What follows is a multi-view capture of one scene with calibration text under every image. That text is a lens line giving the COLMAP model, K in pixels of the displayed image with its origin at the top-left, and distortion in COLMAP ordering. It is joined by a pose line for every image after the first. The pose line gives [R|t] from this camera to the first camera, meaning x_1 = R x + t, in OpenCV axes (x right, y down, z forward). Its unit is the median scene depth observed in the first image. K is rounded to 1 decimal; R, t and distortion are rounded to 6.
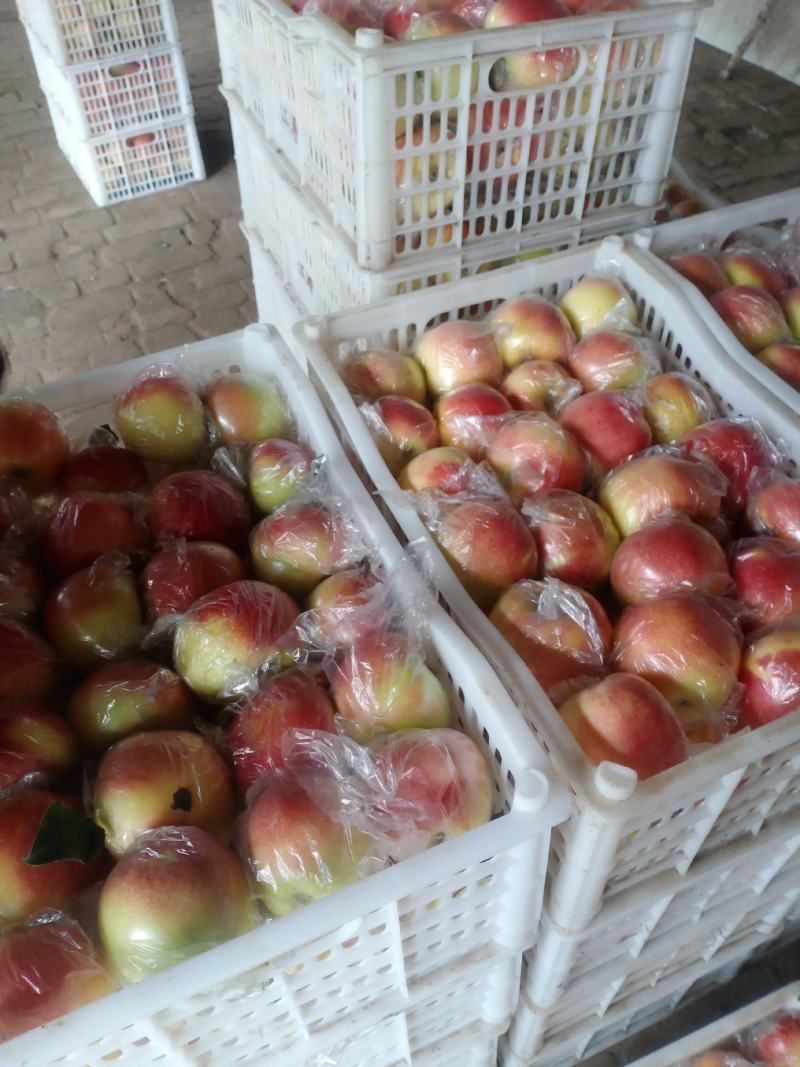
lens RADIAL K [[871.4, 0, 397.1], [0, 871.4, 535.1], [0, 0, 1]] dist [0.048735, -0.124483]
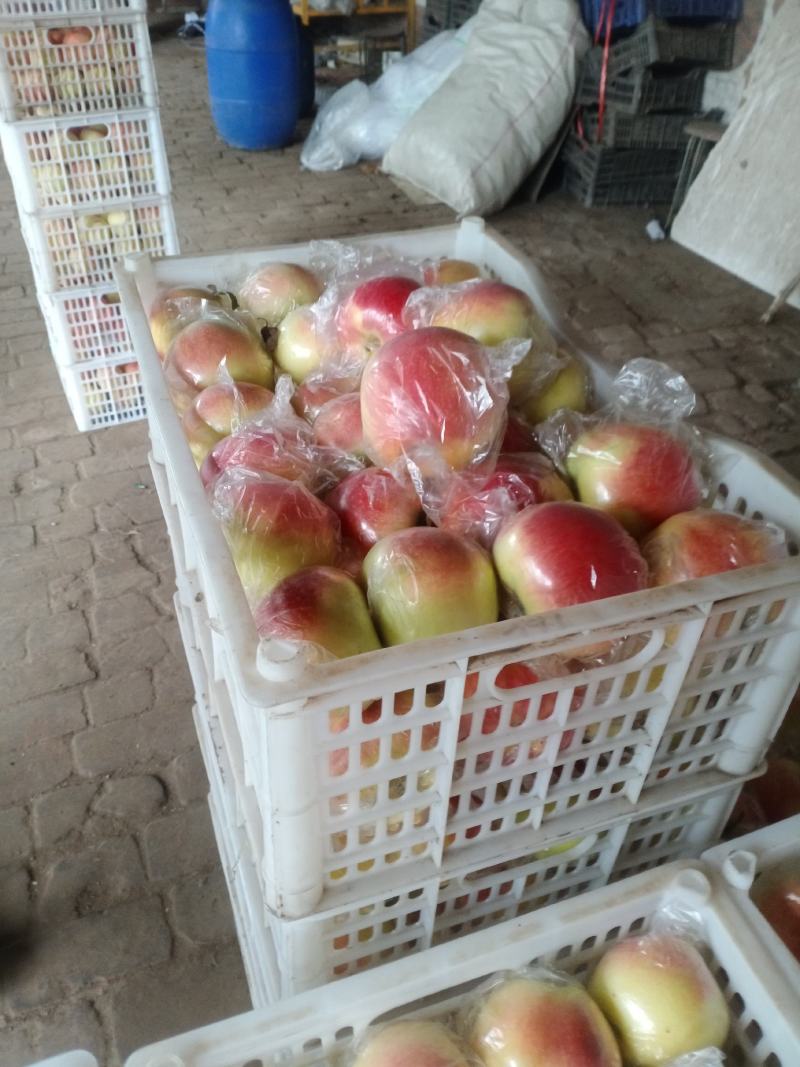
lens RADIAL K [[871.4, 0, 397.1], [0, 871.4, 535.1], [0, 0, 1]] dist [0.048735, -0.124483]
pose [[0.997333, 0.070724, -0.018054, 0.026396], [-0.072683, 0.984998, -0.156511, -0.314187], [0.006714, 0.157406, 0.987511, 0.248657]]
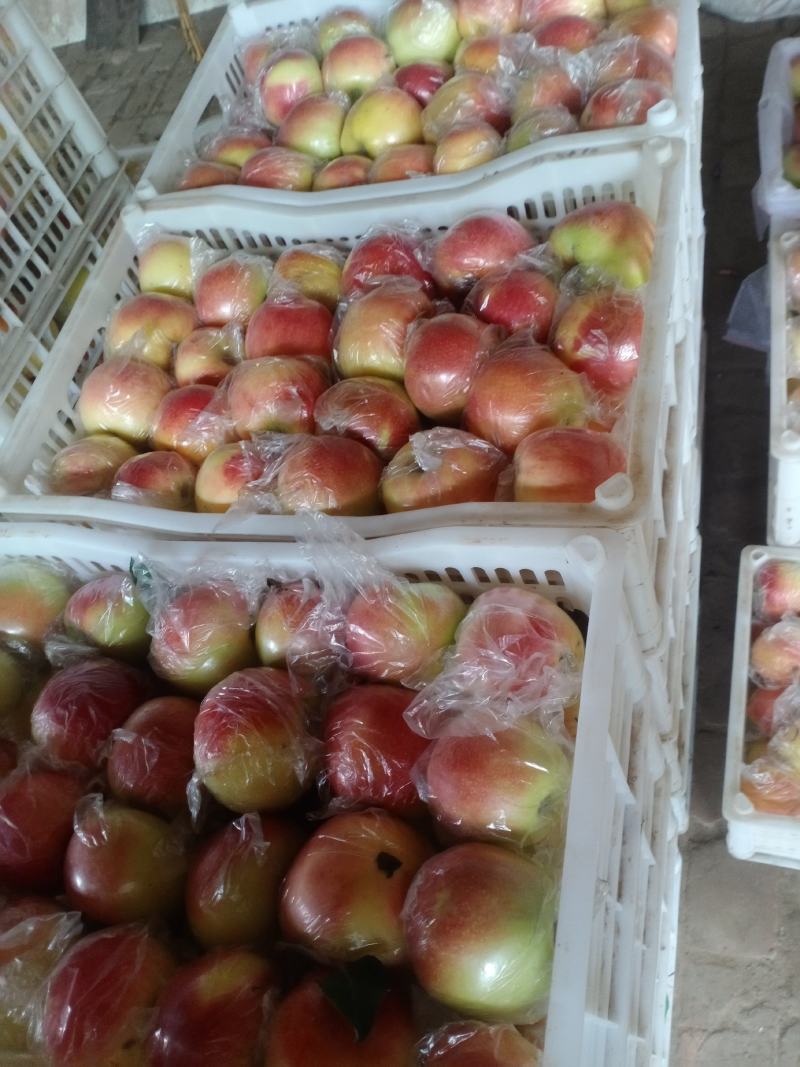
lens RADIAL K [[871.4, 0, 397.1], [0, 871.4, 535.1], [0, 0, 1]] dist [0.048735, -0.124483]
pose [[0.569626, -0.760336, 0.312114, -0.109222], [0.759558, 0.632062, 0.153520, -0.021307], [-0.314003, 0.149620, 0.937559, 0.032050]]
